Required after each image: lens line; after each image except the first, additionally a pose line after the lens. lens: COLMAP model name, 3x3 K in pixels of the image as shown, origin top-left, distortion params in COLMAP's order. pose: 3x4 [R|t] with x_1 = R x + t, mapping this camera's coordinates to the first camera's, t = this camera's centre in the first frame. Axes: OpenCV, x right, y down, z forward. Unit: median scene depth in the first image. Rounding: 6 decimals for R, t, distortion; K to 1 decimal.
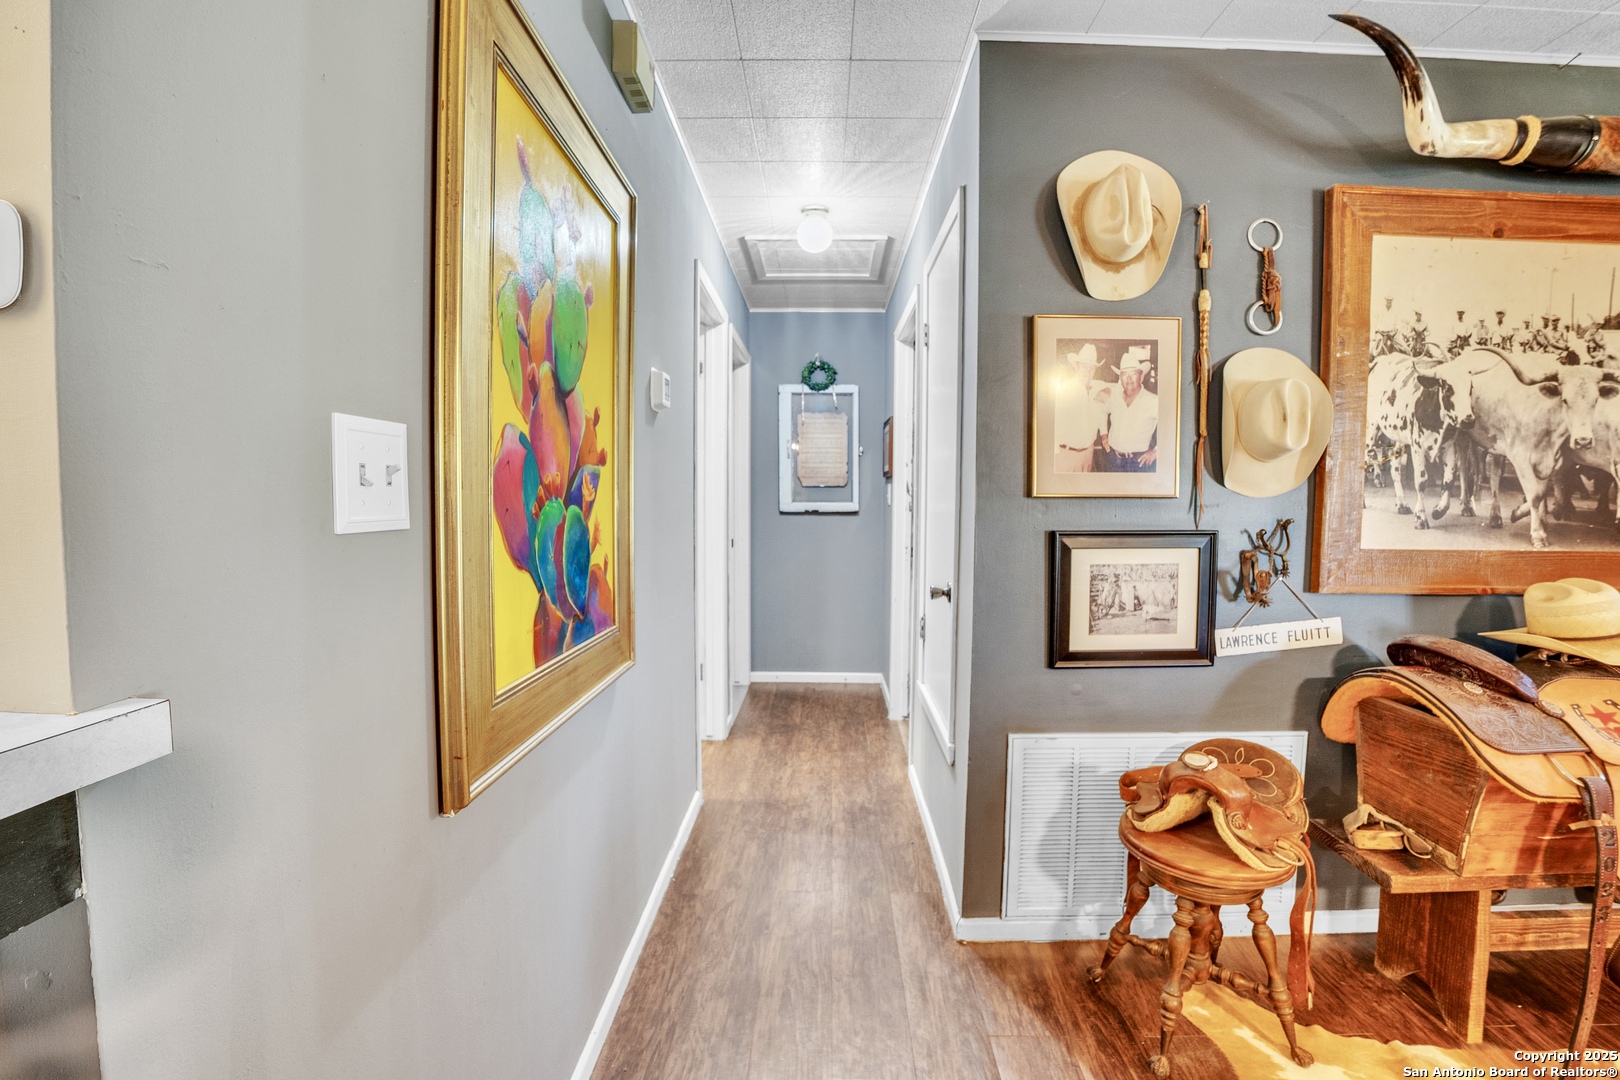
lens RADIAL K [[721.3, 0, 823.6], [0, 721.3, 538.9], [0, 0, 1]] dist [-0.050465, 0.007839]
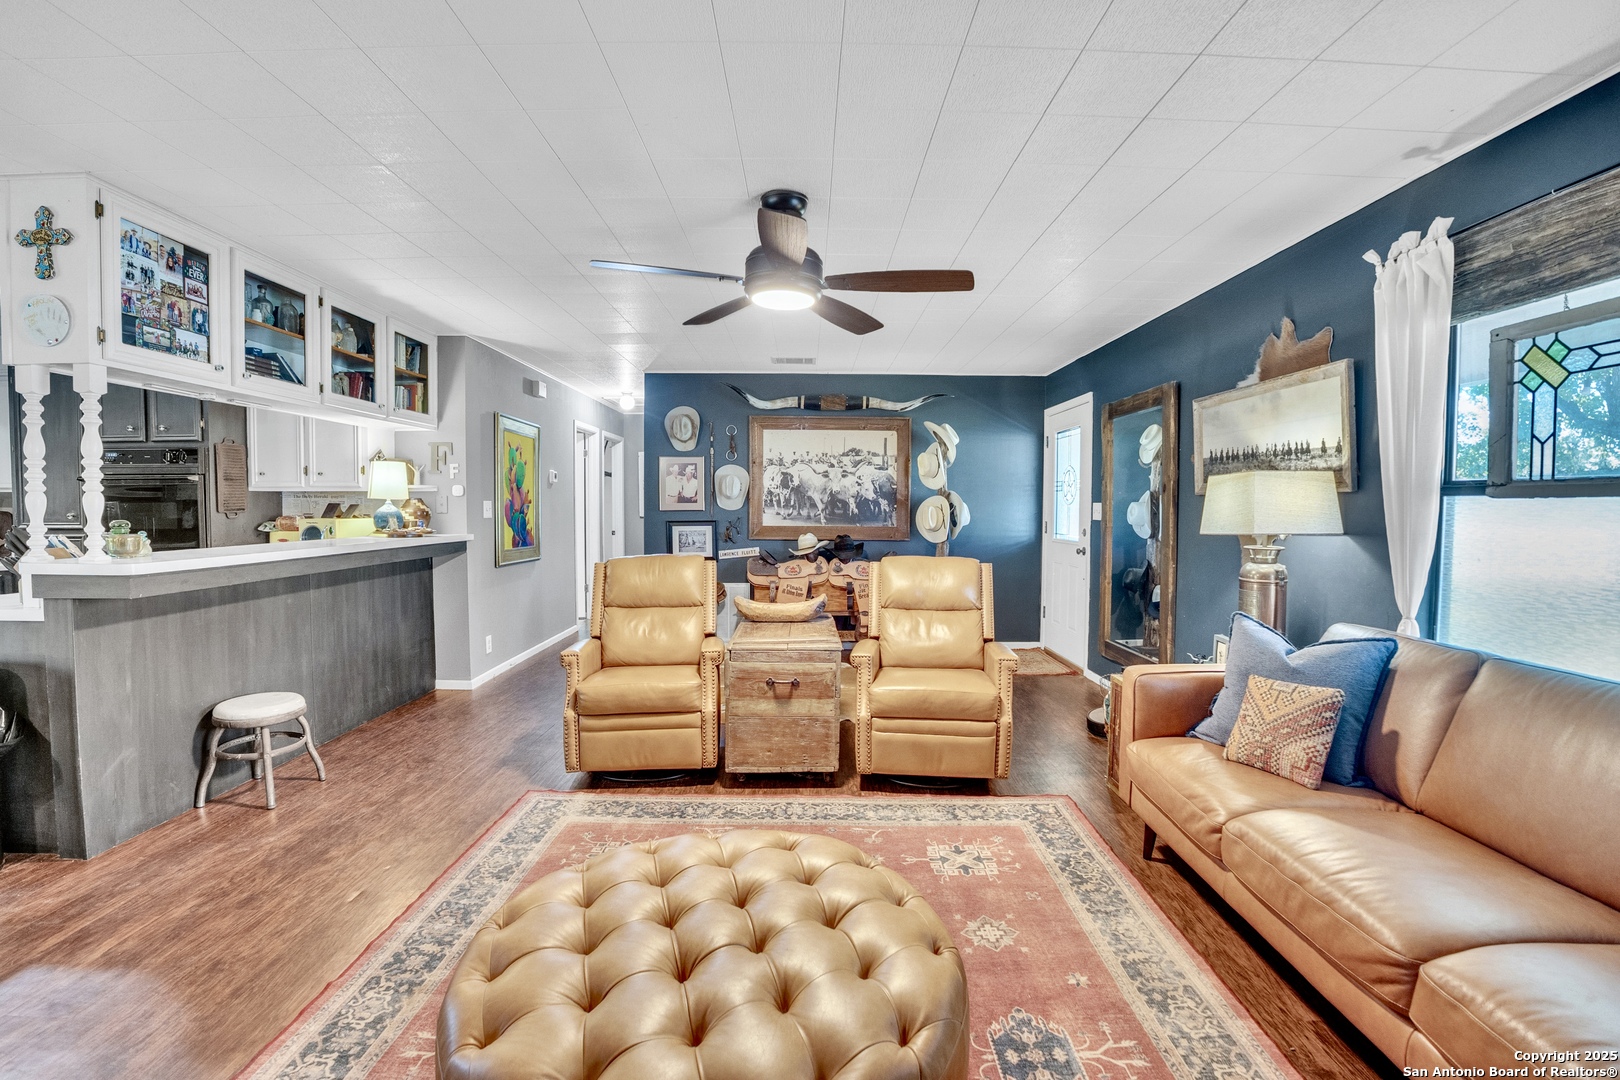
lens RADIAL K [[721.3, 0, 786.7], [0, 721.3, 518.6], [0, 0, 1]] dist [-0.050465, 0.007839]
pose [[0.999431, -0.002785, -0.033629, 0.989117], [0.001652, 0.999432, -0.033660, 0.092293], [0.033704, 0.033585, 0.998867, -2.314791]]
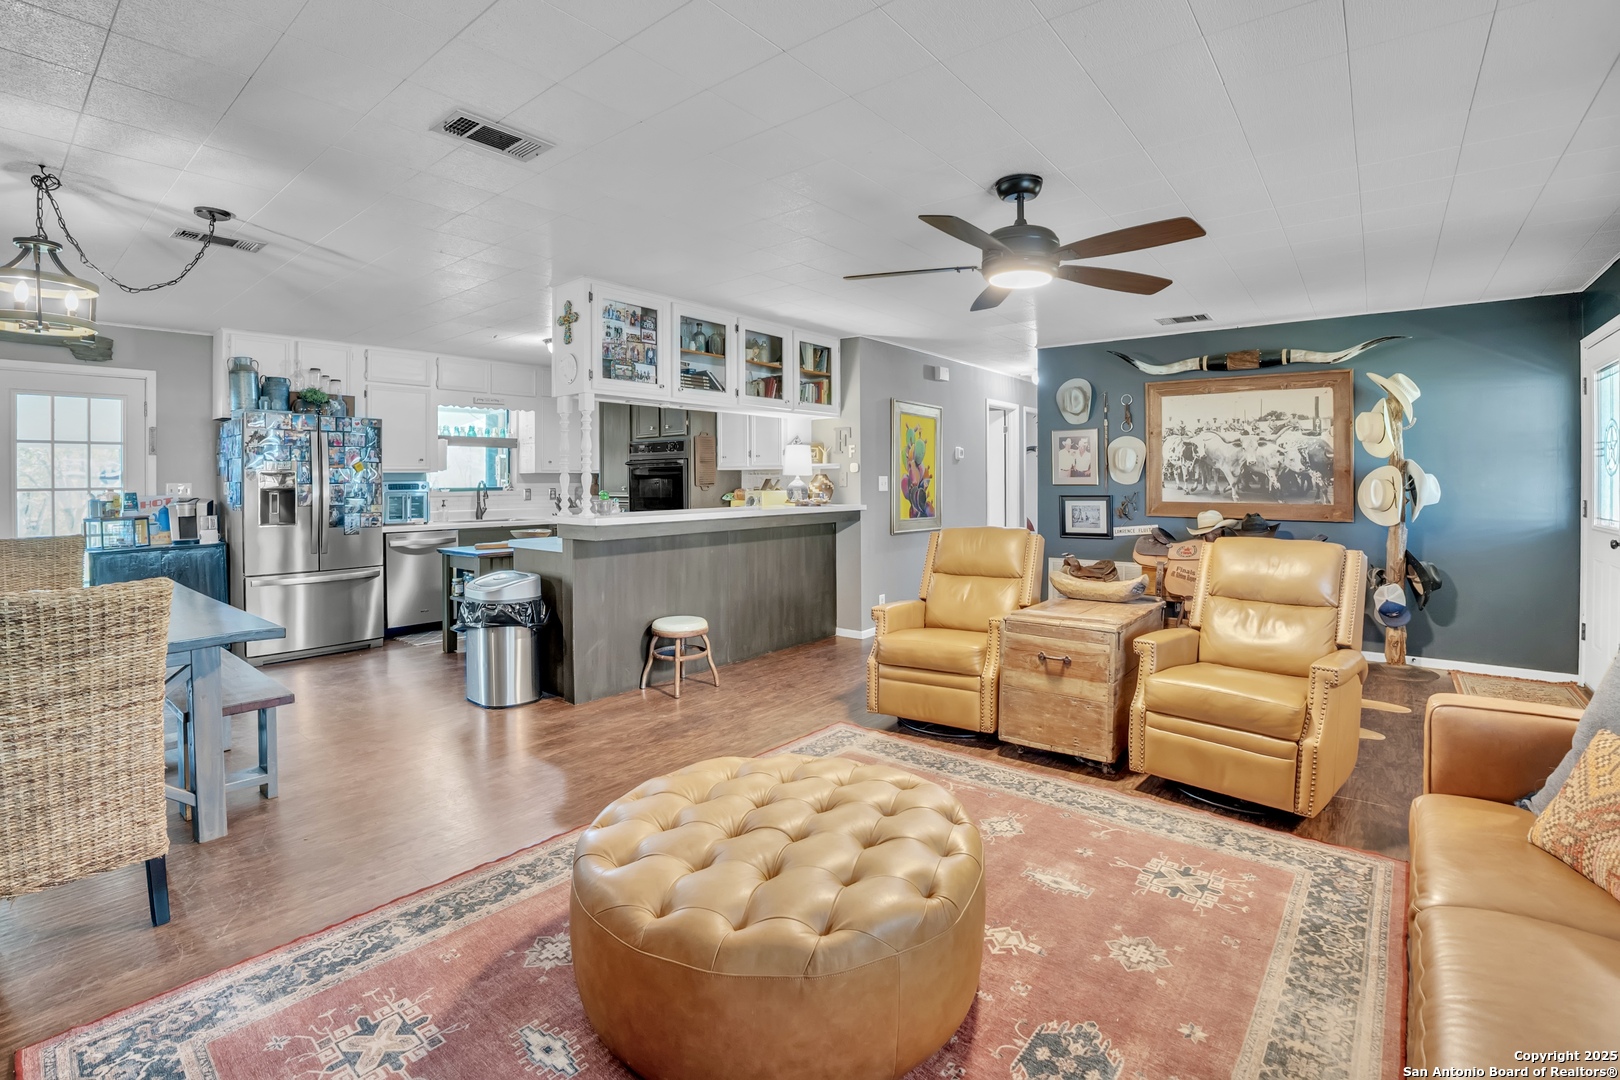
lens RADIAL K [[721.3, 0, 809.9], [0, 721.3, 467.0], [0, 0, 1]] dist [-0.050465, 0.007839]
pose [[0.765008, -0.019039, -0.643740, 1.571530], [-0.026516, 0.997784, -0.061021, 0.092232], [0.643475, 0.063750, 0.762808, -2.266384]]
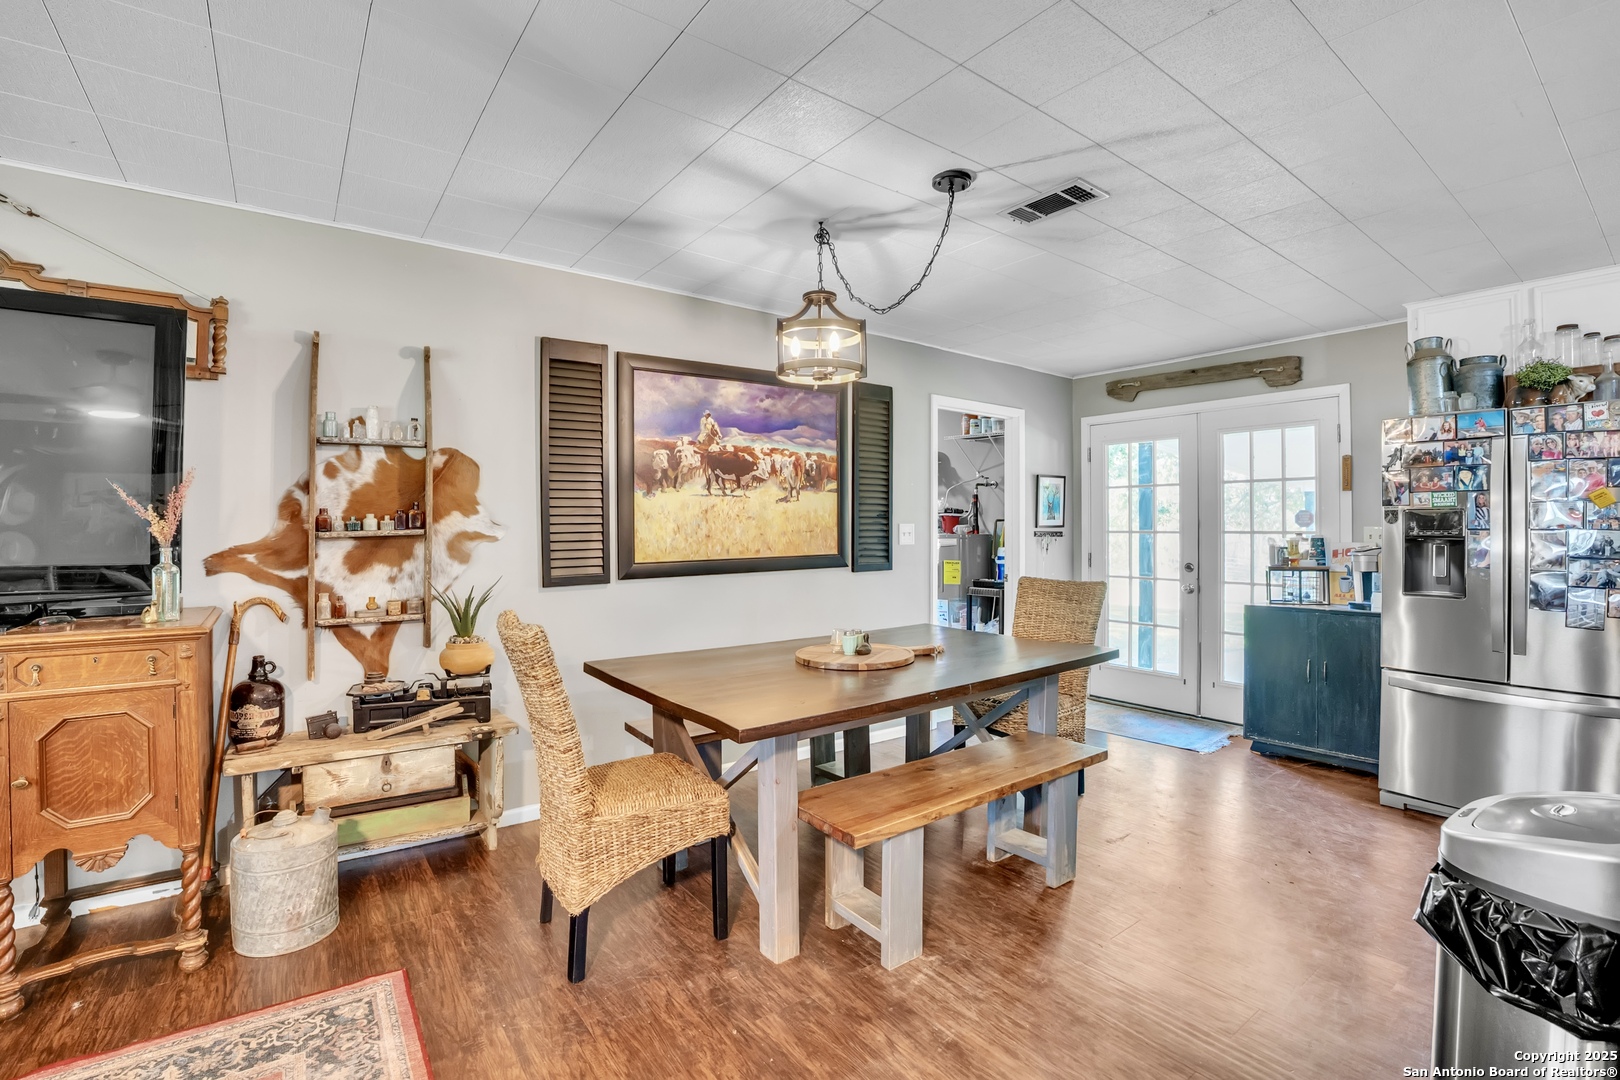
lens RADIAL K [[721.3, 0, 802.0], [0, 721.3, 516.4], [0, 0, 1]] dist [-0.050465, 0.007839]
pose [[-0.821450, -0.012607, -0.570141, 0.417477], [-0.038028, 0.998741, 0.032706, 0.016789], [0.569011, 0.048548, -0.820896, -1.025421]]
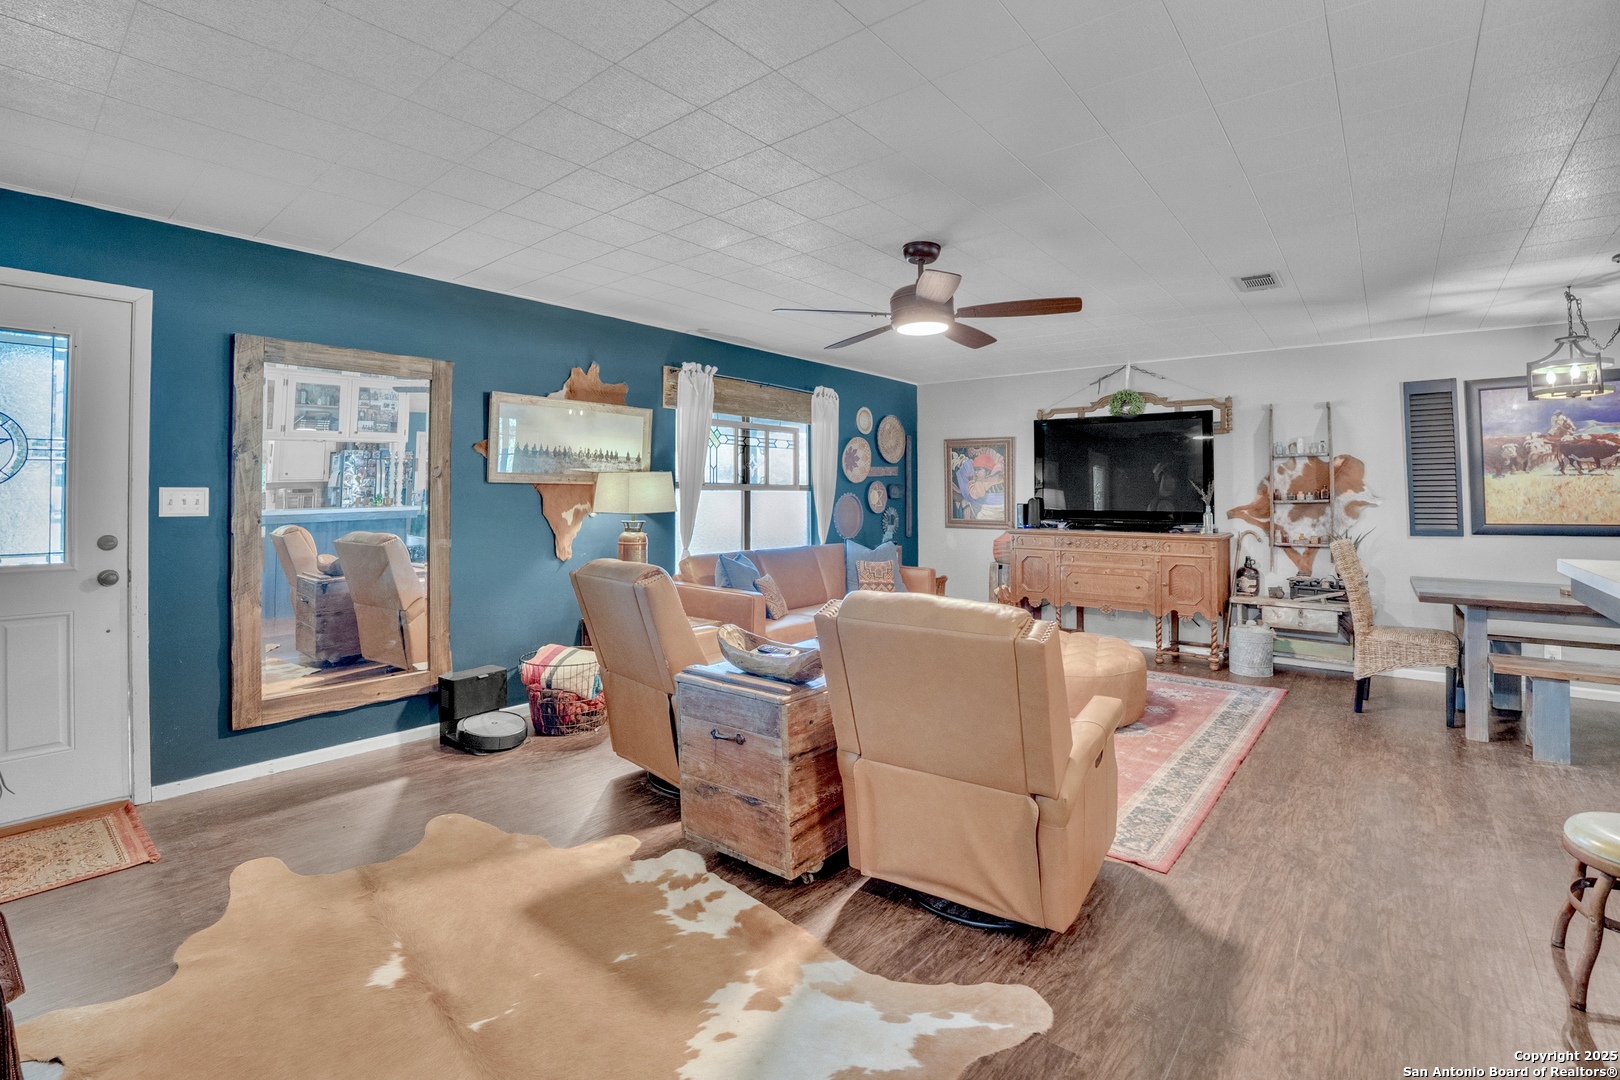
lens RADIAL K [[721.3, 0, 828.9], [0, 721.3, 479.6], [0, 0, 1]] dist [-0.050465, 0.007839]
pose [[-0.771701, 0.003869, 0.635973, -0.030550], [0.025464, 0.999368, 0.024820, -0.075100], [-0.635475, 0.035348, -0.771312, 0.707711]]
